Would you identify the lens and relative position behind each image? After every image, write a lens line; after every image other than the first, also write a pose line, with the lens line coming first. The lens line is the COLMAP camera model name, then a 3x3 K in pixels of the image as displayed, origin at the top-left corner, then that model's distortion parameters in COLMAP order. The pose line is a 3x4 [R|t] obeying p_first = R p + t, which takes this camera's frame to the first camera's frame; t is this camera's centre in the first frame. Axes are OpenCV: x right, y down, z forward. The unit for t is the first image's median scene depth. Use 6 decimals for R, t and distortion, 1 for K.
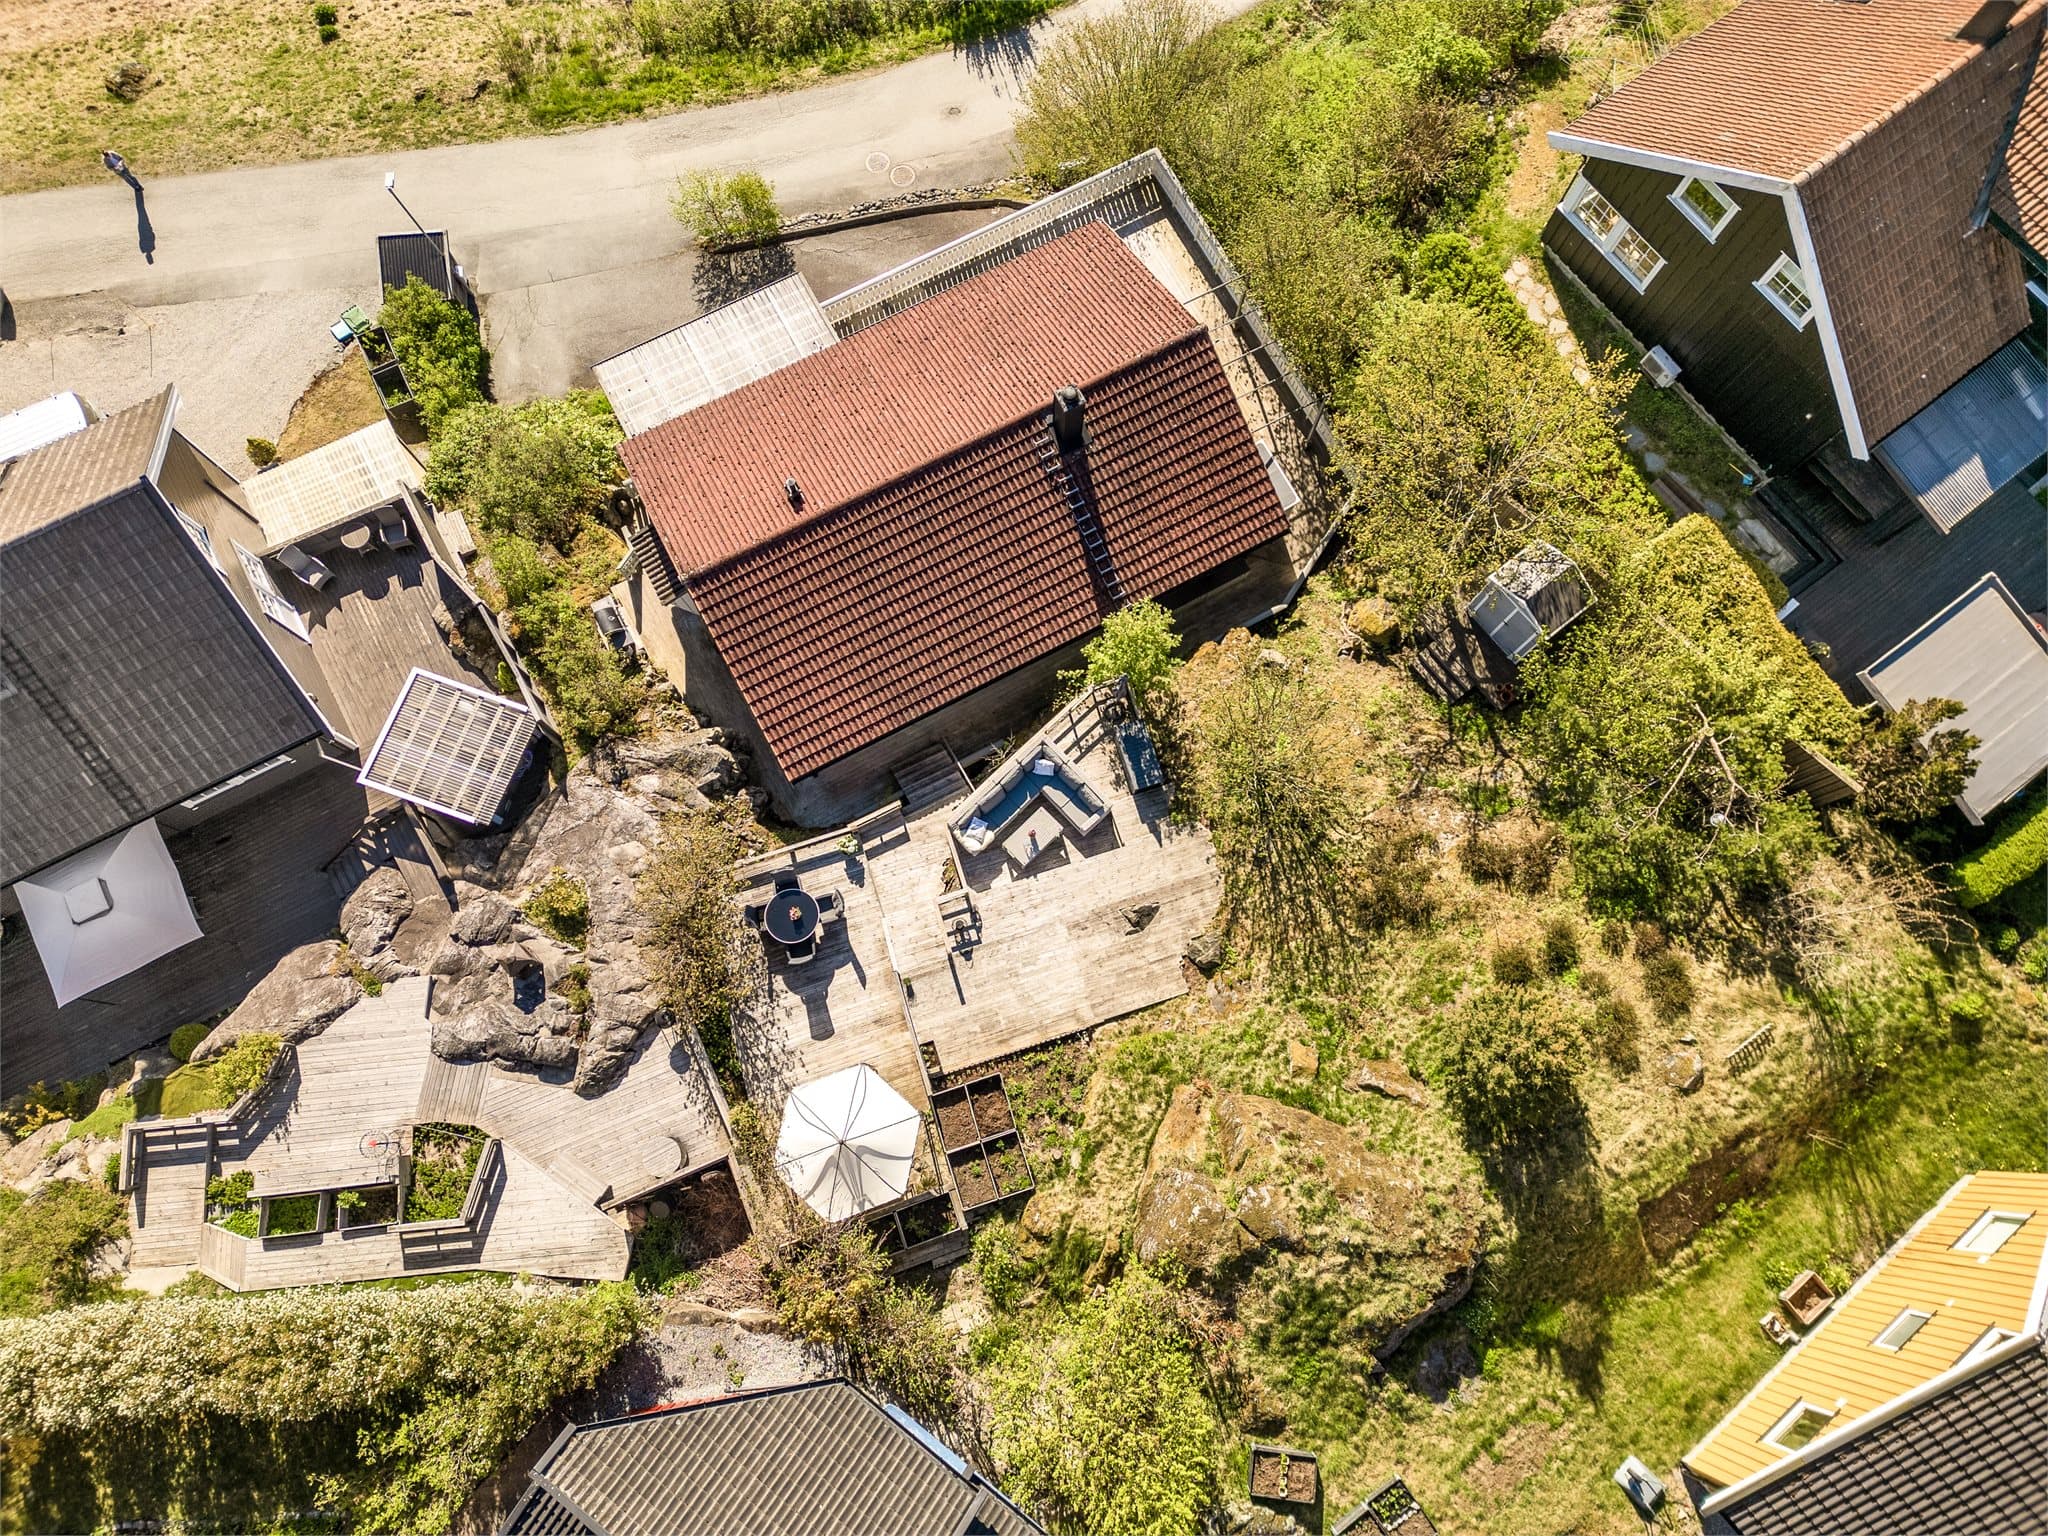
lens RADIAL K [[1378.4, 0, 1027.7], [0, 1378.4, 757.0], [0, 0, 1]] dist [0.064836, -0.053970]
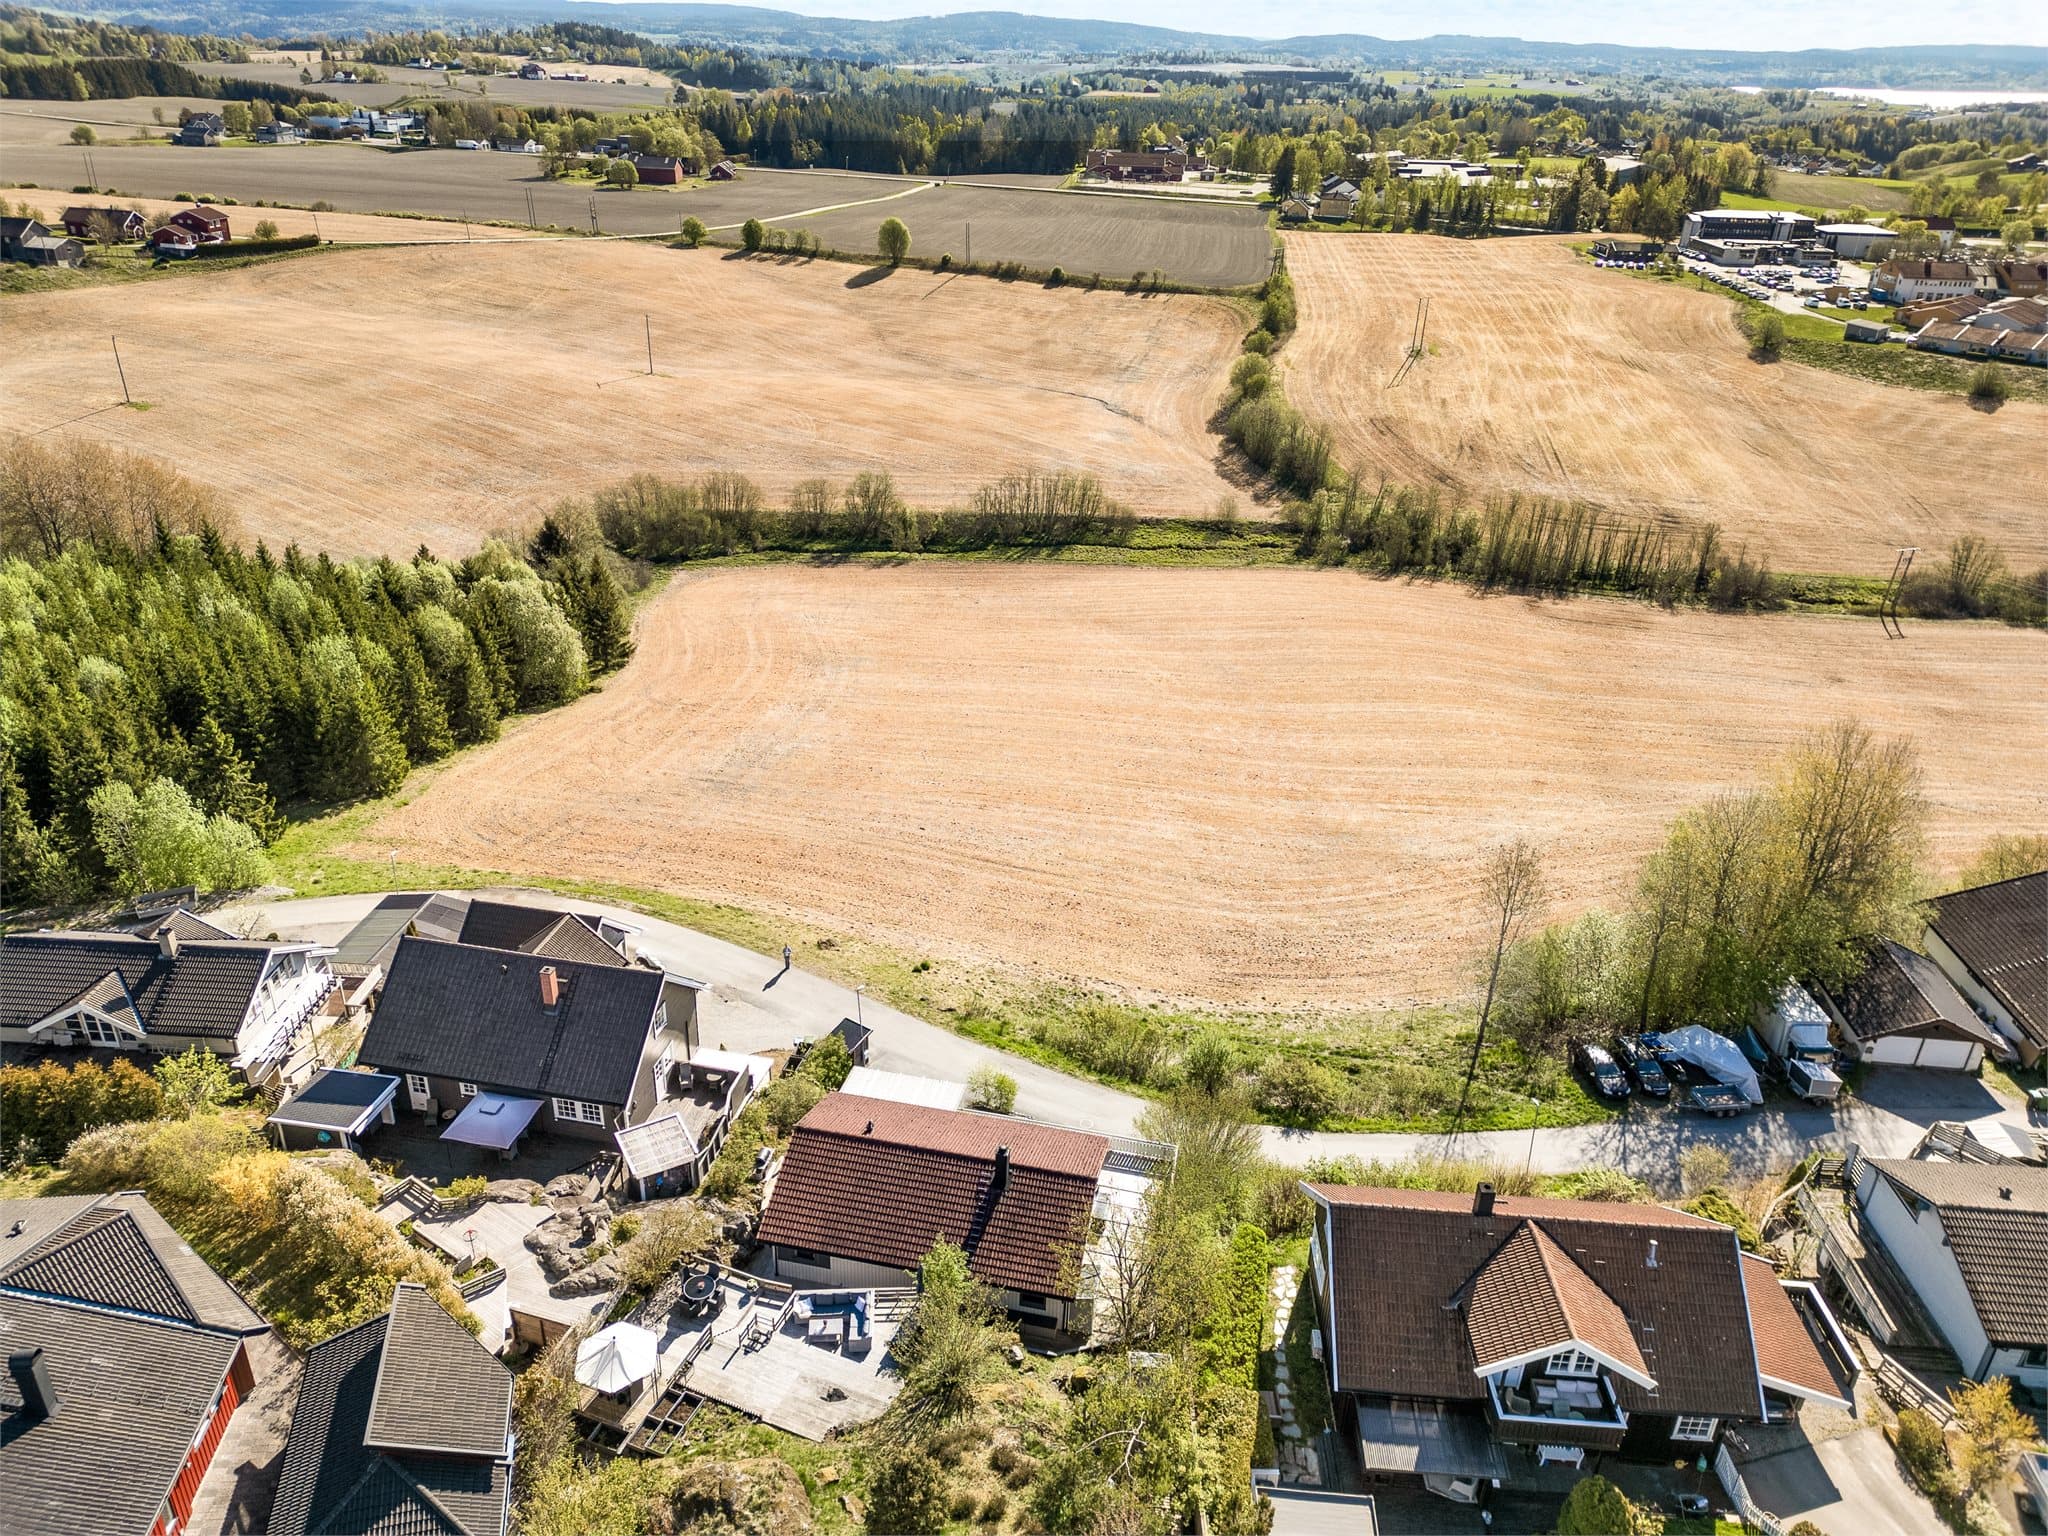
lens RADIAL K [[1378.4, 0, 1027.7], [0, 1378.4, 757.0], [0, 0, 1]] dist [0.064836, -0.053970]
pose [[0.769680, 0.300597, -0.563236, 0.948592], [-0.625833, 0.529632, -0.572559, 0.511574], [0.126198, 0.793178, 0.595770, -0.546495]]
